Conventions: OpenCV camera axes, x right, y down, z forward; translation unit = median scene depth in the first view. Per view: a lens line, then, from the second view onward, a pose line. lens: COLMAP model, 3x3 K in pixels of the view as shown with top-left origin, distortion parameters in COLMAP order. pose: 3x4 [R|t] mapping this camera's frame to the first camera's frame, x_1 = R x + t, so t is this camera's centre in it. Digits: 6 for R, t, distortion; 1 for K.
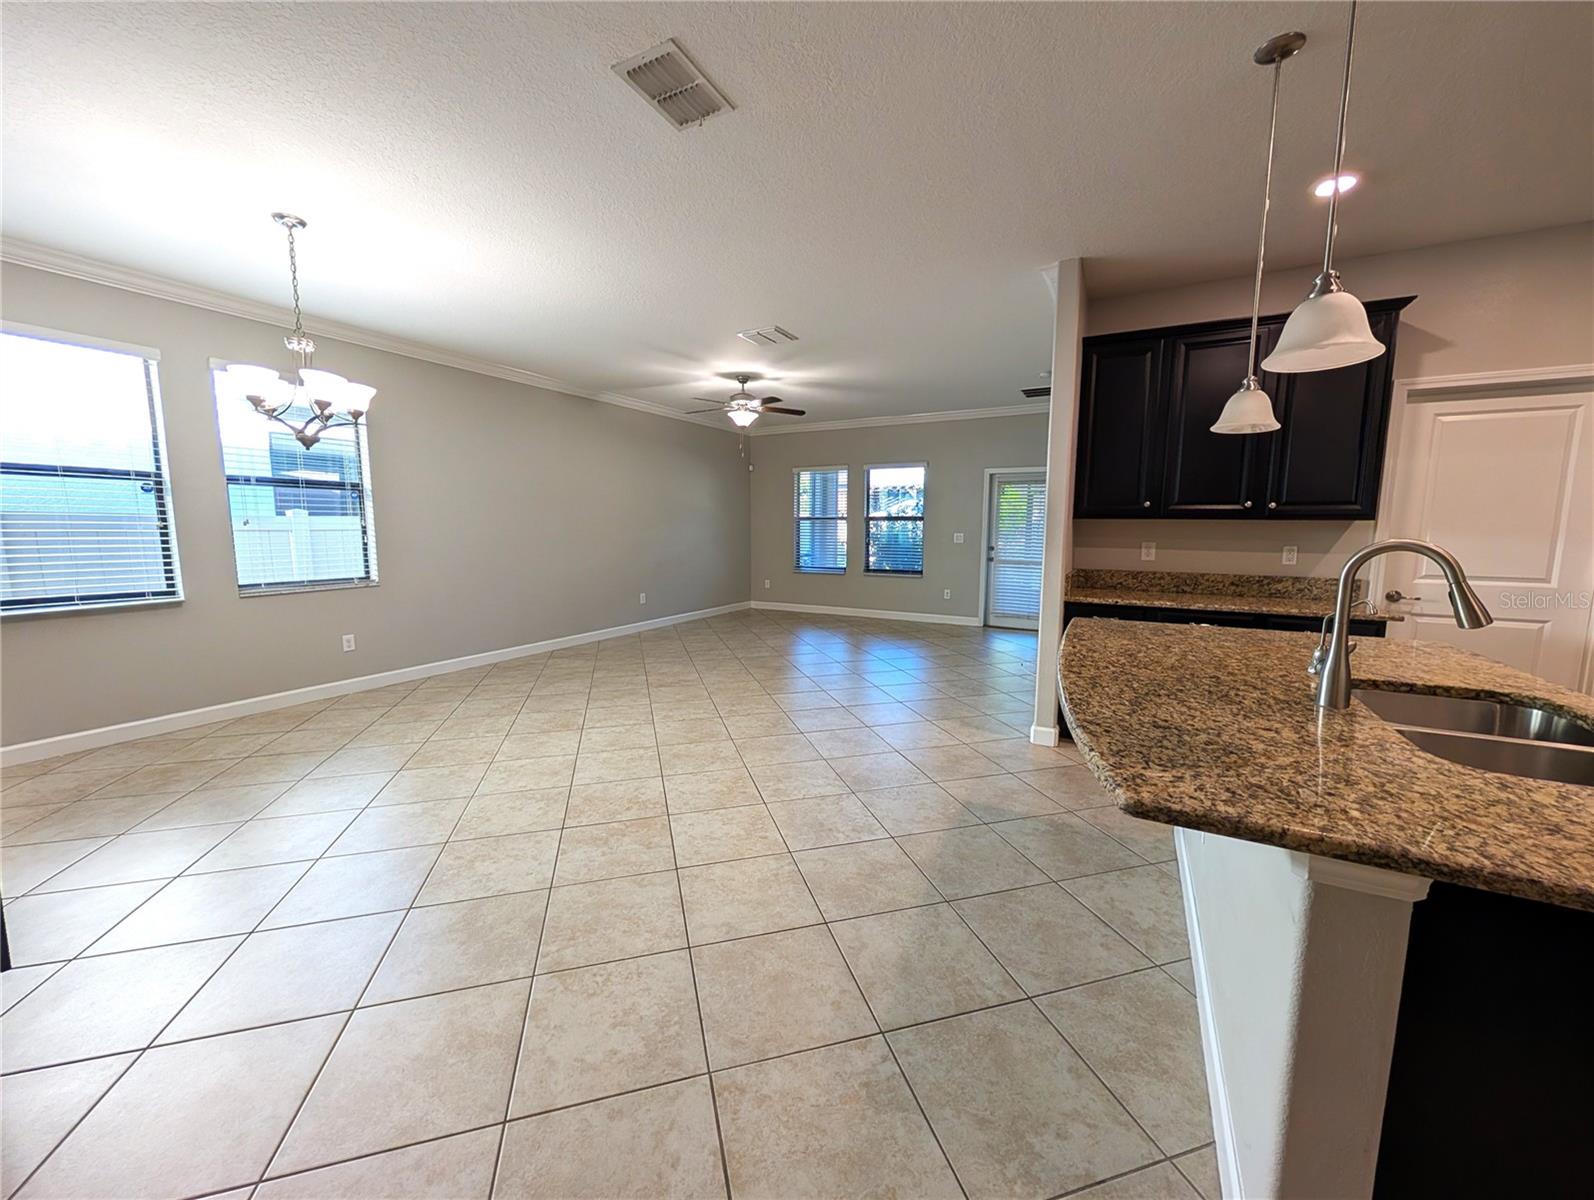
lens RADIAL K [[599.8, 0, 790.8], [0, 599.8, 597.5], [0, 0, 1]] dist [0.000688, -0.000201]
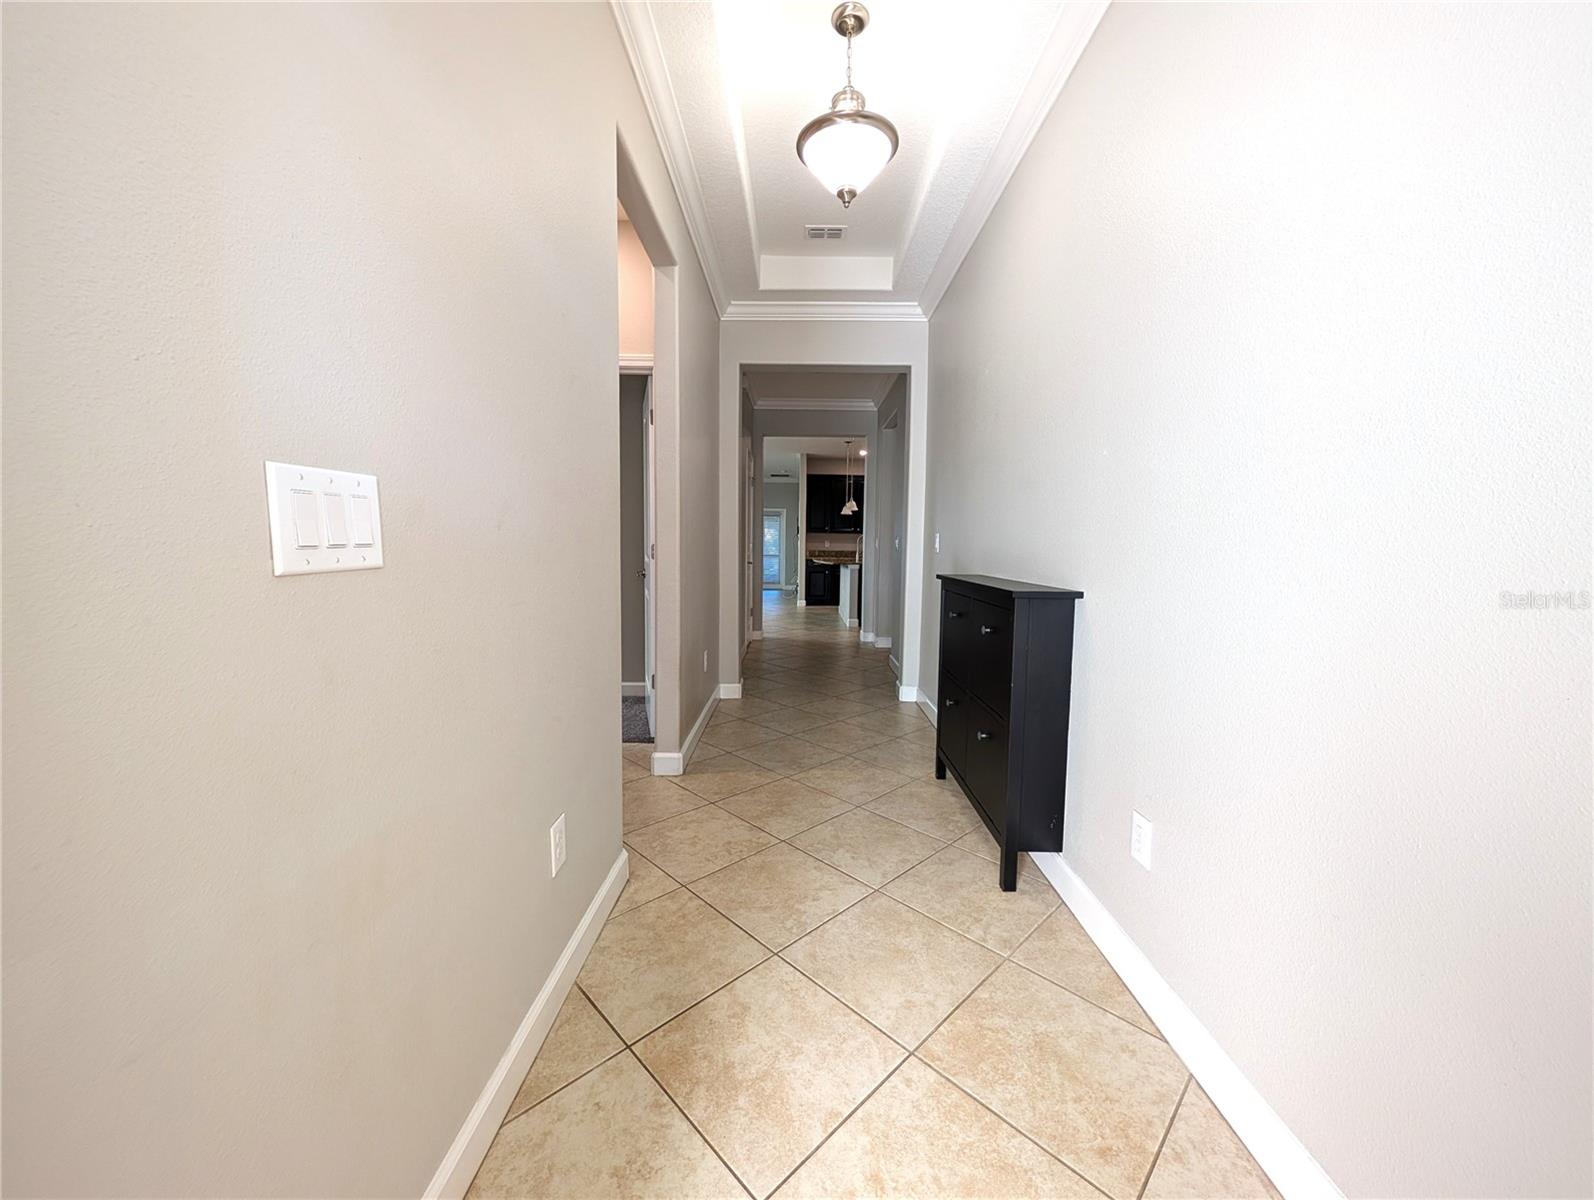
lens RADIAL K [[599.8, 0, 793.6], [0, 599.8, 604.1], [0, 0, 1]] dist [0.000688, -0.000201]
pose [[0.883089, -0.036123, 0.467814, -1.609430], [0.046970, 0.998830, -0.011538, 0.414926], [-0.466850, 0.032163, 0.883752, -2.589153]]
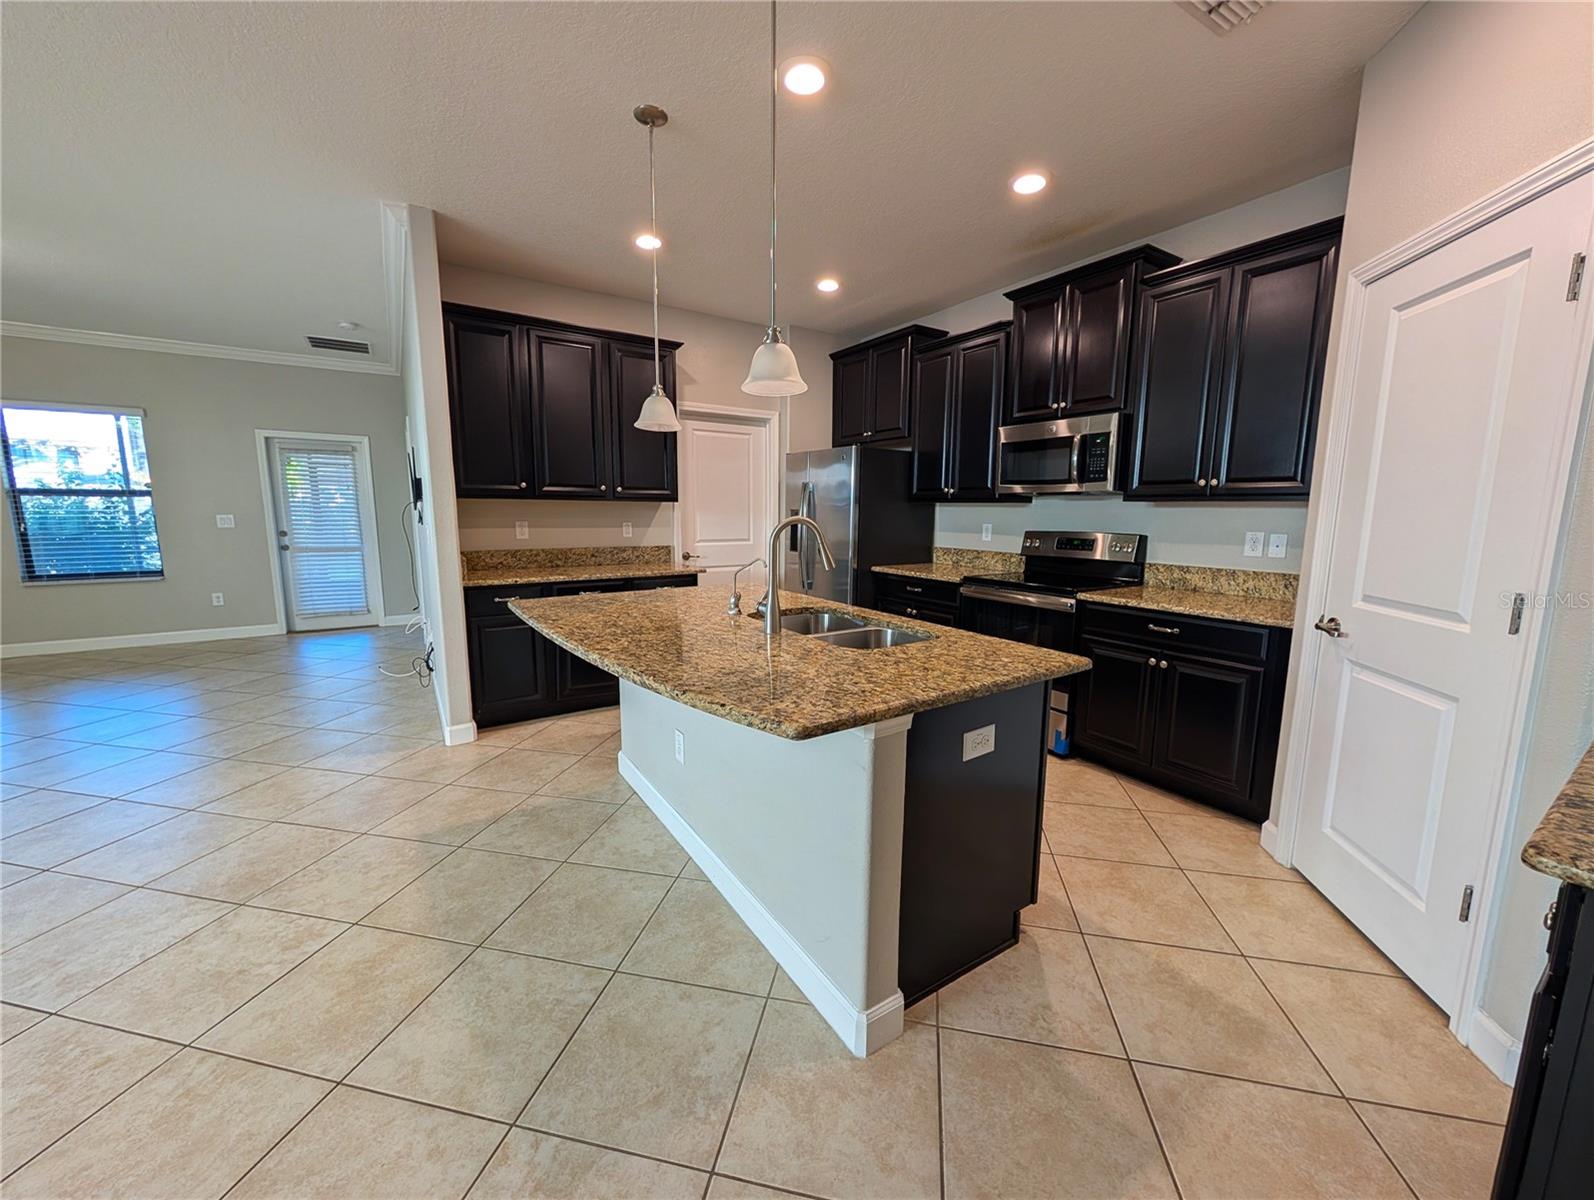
lens RADIAL K [[599.8, 0, 799.3], [0, 599.8, 597.0], [0, 0, 1]] dist [0.000688, -0.000201]
pose [[0.465412, -0.131326, 0.875297, -0.187808], [0.101668, 0.990317, 0.094524, -0.020056], [-0.879235, 0.044997, 0.474258, 0.148702]]
